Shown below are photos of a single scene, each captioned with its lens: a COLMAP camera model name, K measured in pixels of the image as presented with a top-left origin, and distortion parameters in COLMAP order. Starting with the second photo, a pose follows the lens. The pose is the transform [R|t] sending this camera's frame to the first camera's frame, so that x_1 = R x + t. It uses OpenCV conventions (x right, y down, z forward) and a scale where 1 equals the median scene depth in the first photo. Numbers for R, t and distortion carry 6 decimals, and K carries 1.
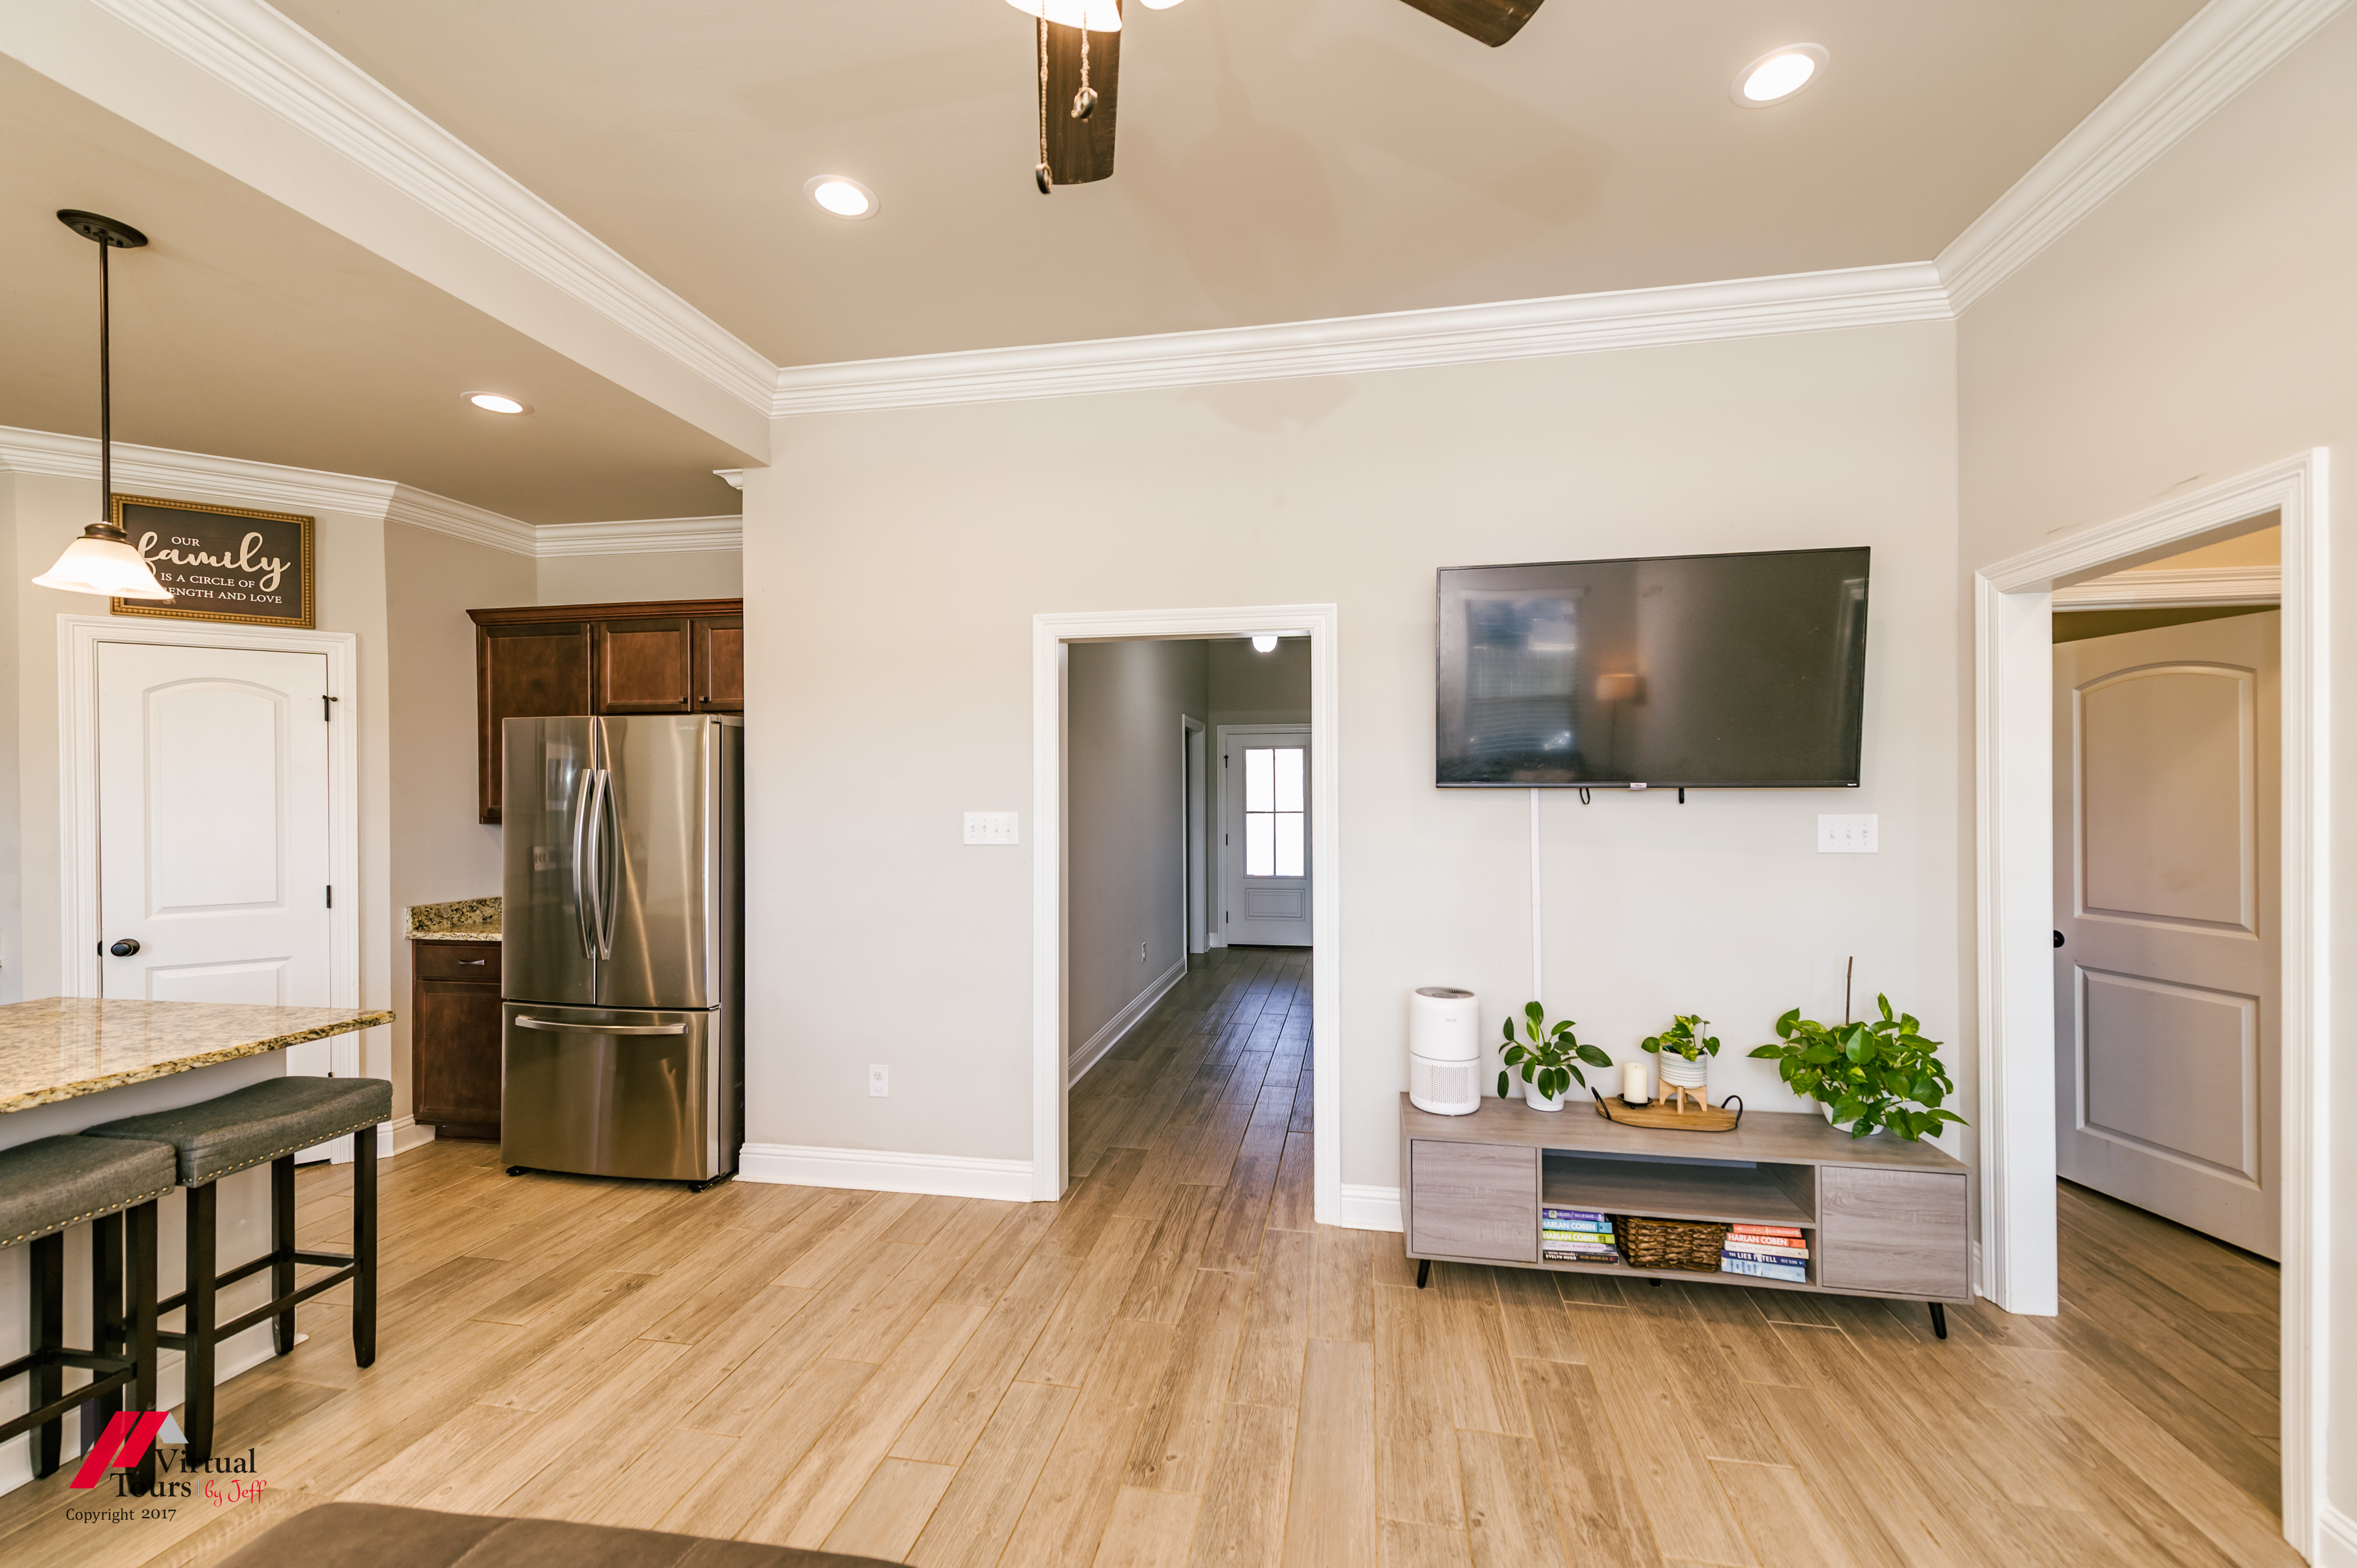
lens RADIAL K [[964.5, 0, 1181.6], [0, 964.5, 790.7], [0, 0, 1]] dist [0.005598, 0.001293]
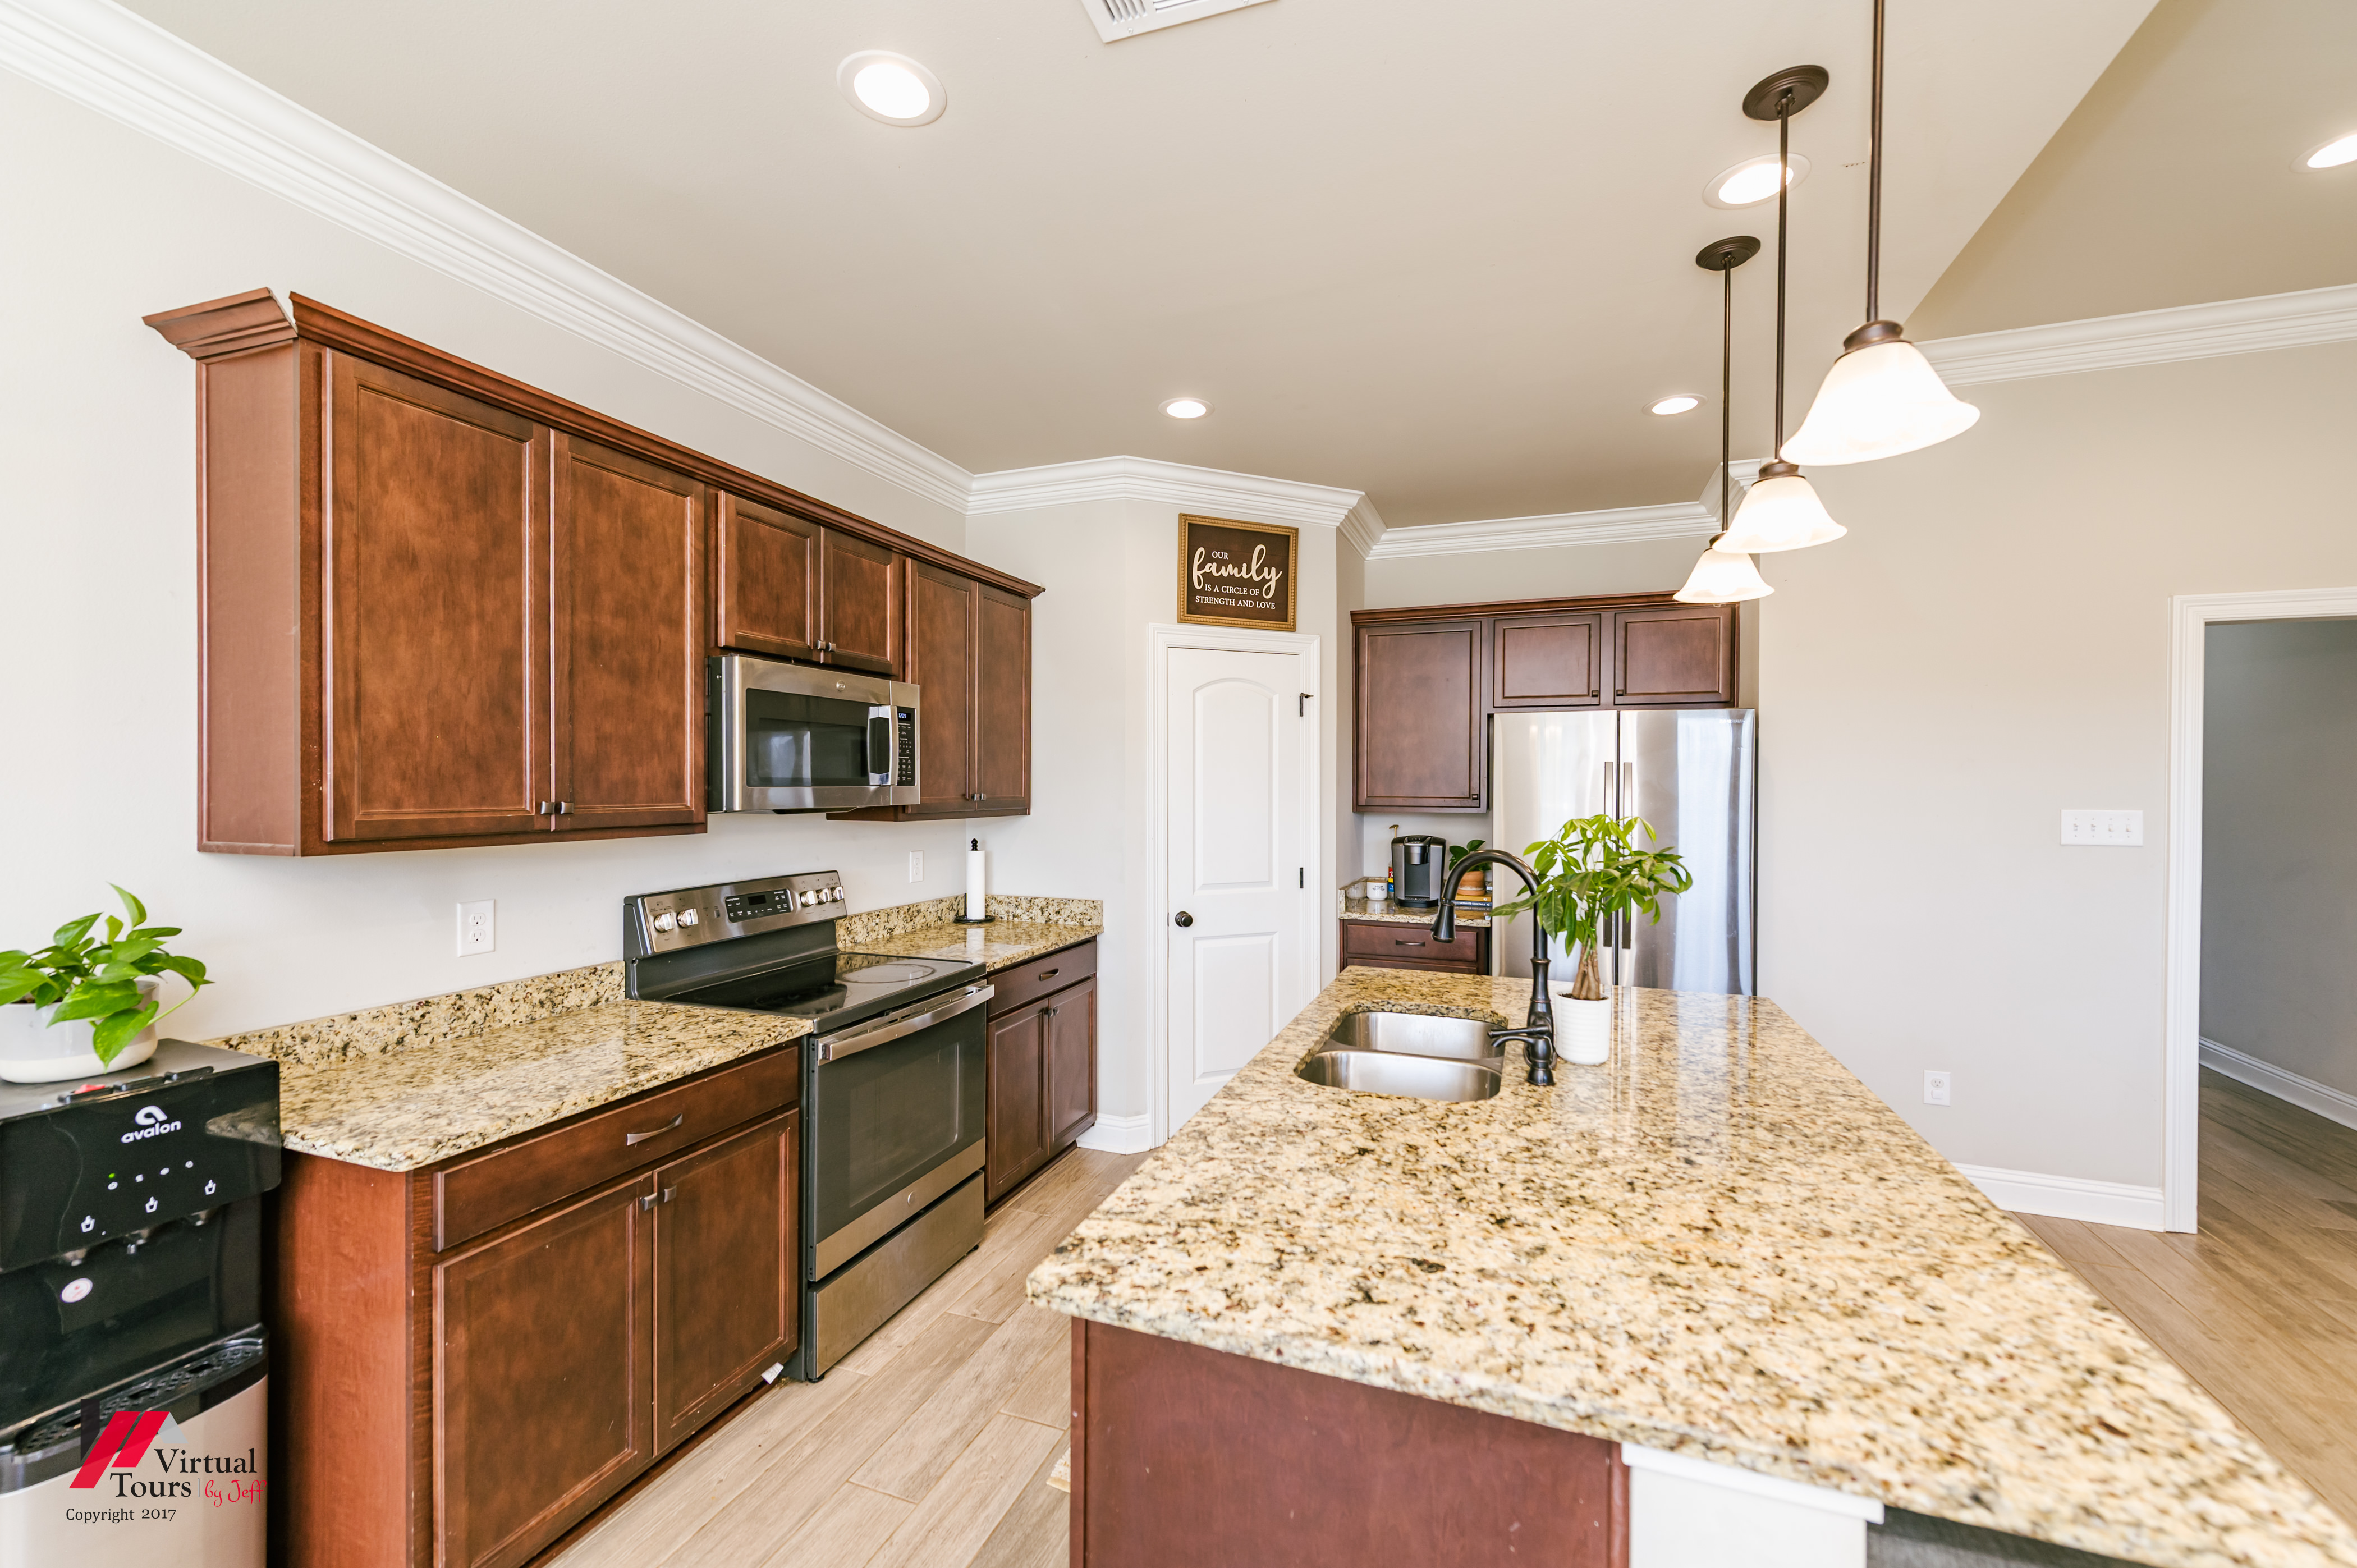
lens RADIAL K [[932.1, 0, 1191.4], [0, 932.1, 786.7], [0, 0, 1]] dist [0.020654, -0.002005]
pose [[0.982470, 0.008268, -0.186236, -0.838952], [-0.007398, 0.999958, 0.005363, 0.002569], [0.186272, -0.003891, 0.982490, -0.053269]]
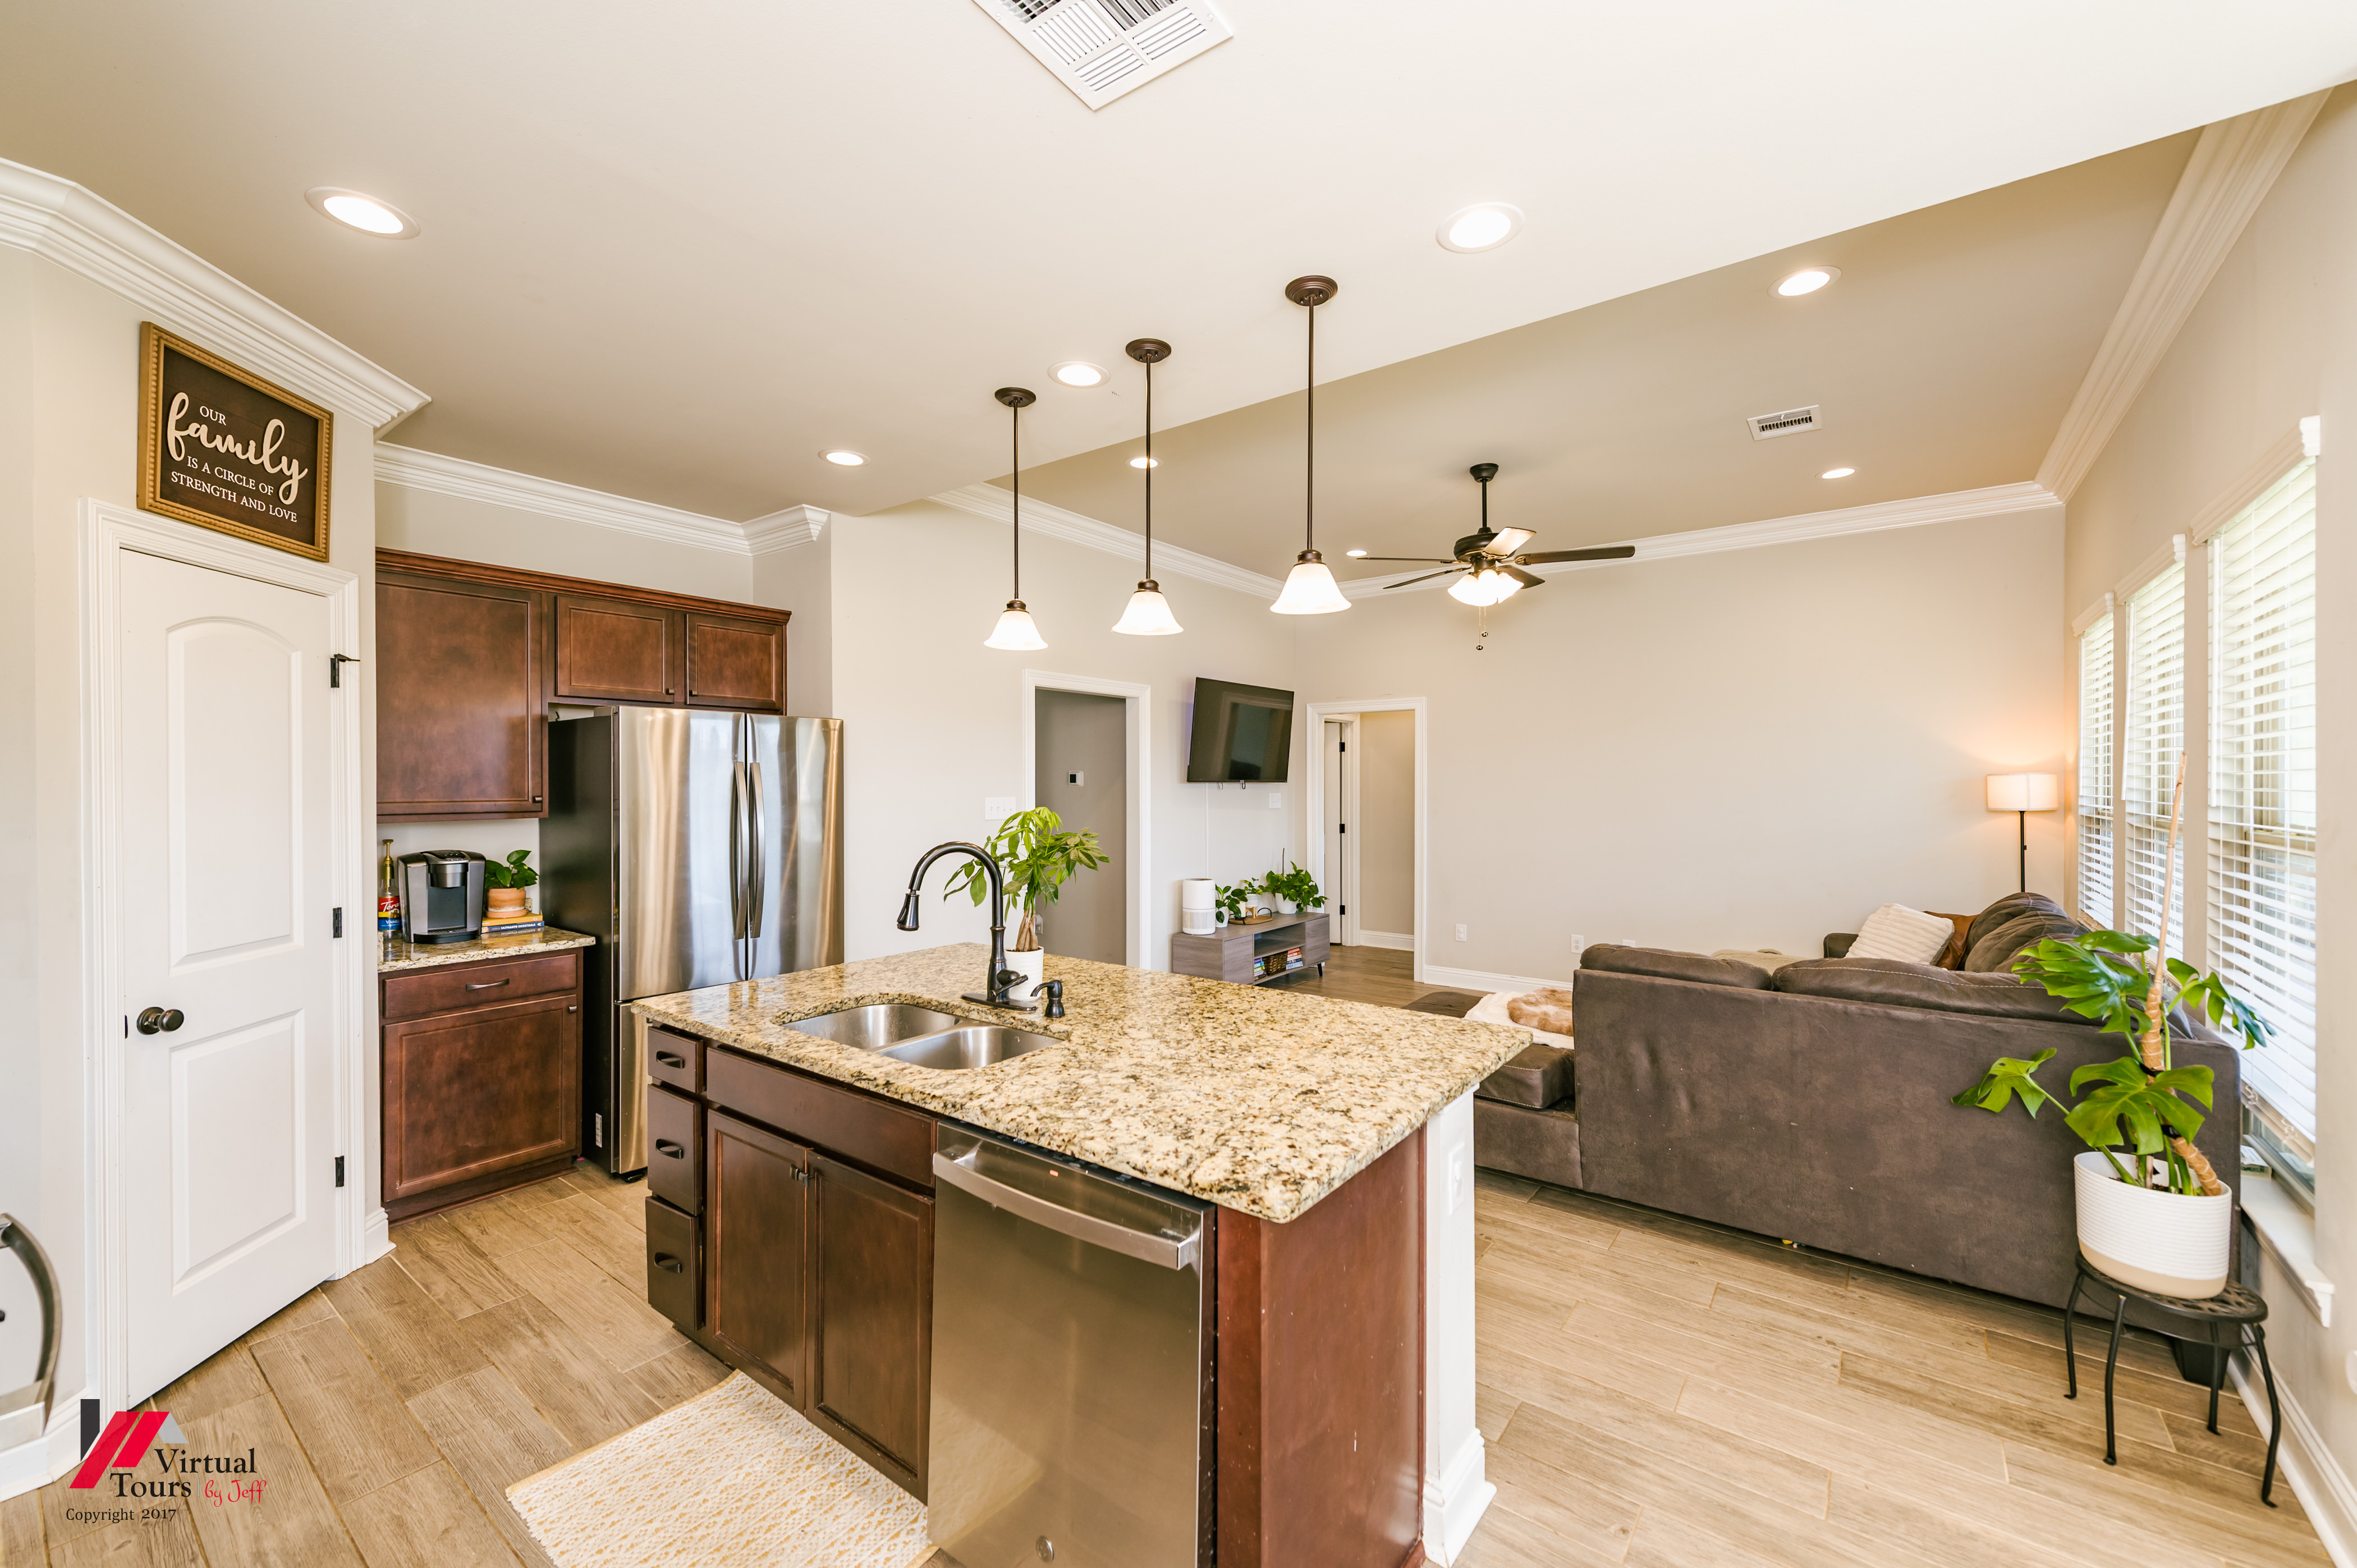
lens RADIAL K [[932.1, 0, 1157.9], [0, 932.1, 787.1], [0, 0, 1]] dist [0.020654, -0.002005]
pose [[0.475377, -0.001908, 0.879780, -1.270286], [-0.003718, 0.999984, 0.004177, -0.001005], [-0.879774, -0.005256, 0.475362, 0.098137]]
